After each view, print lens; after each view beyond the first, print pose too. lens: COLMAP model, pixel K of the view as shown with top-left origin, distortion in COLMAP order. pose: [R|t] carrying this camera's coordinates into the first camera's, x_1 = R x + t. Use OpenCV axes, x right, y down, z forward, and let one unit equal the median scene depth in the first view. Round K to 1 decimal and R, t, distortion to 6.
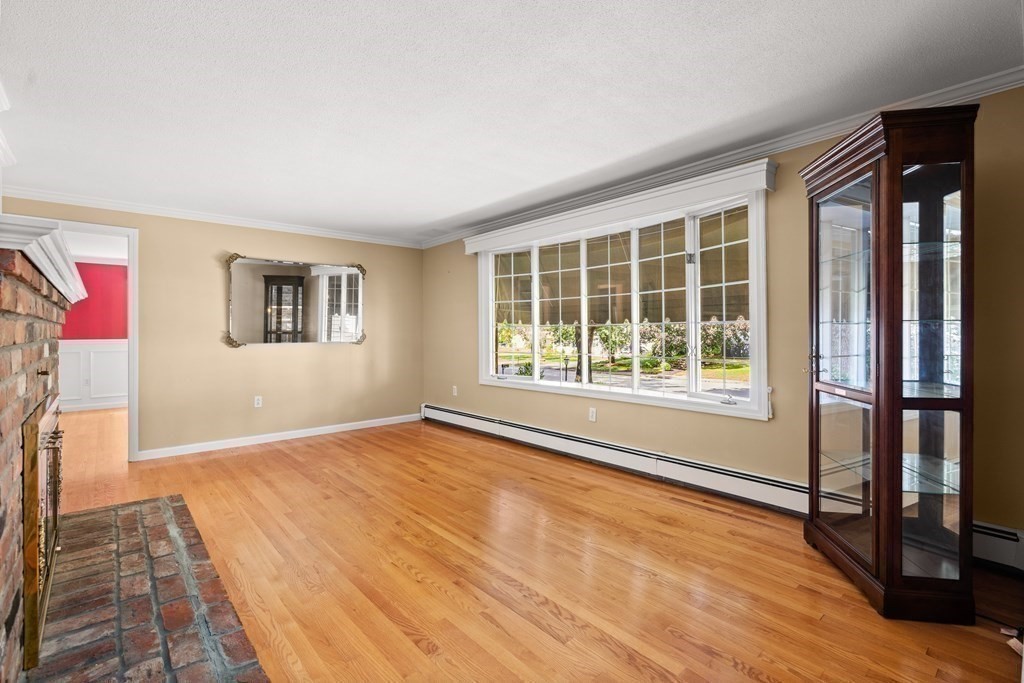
lens RADIAL K [[452.2, 0, 512.0], [0, 452.2, 341.5], [0, 0, 1]] dist [0.001889, 0.000439]
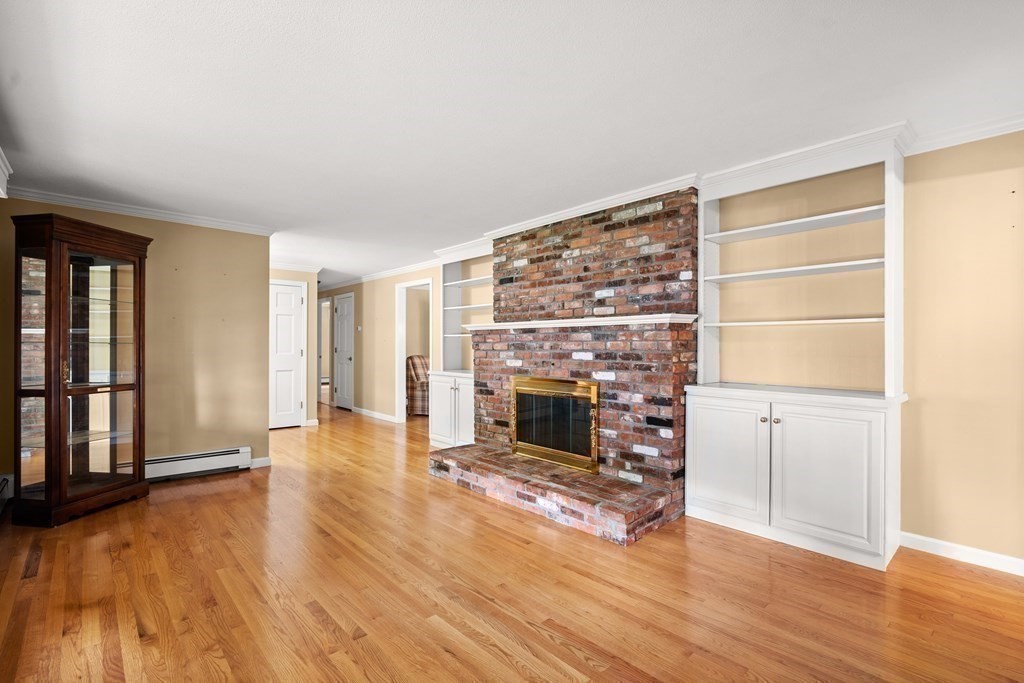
lens RADIAL K [[476.5, 0, 504.8], [0, 476.5, 342.2], [0, 0, 1]] dist [-0.001705, 0.000274]
pose [[-0.999915, 0.004792, 0.012116, -0.274598], [0.004882, 0.999960, 0.007486, -0.021487], [-0.012080, 0.007545, -0.999899, 1.131051]]
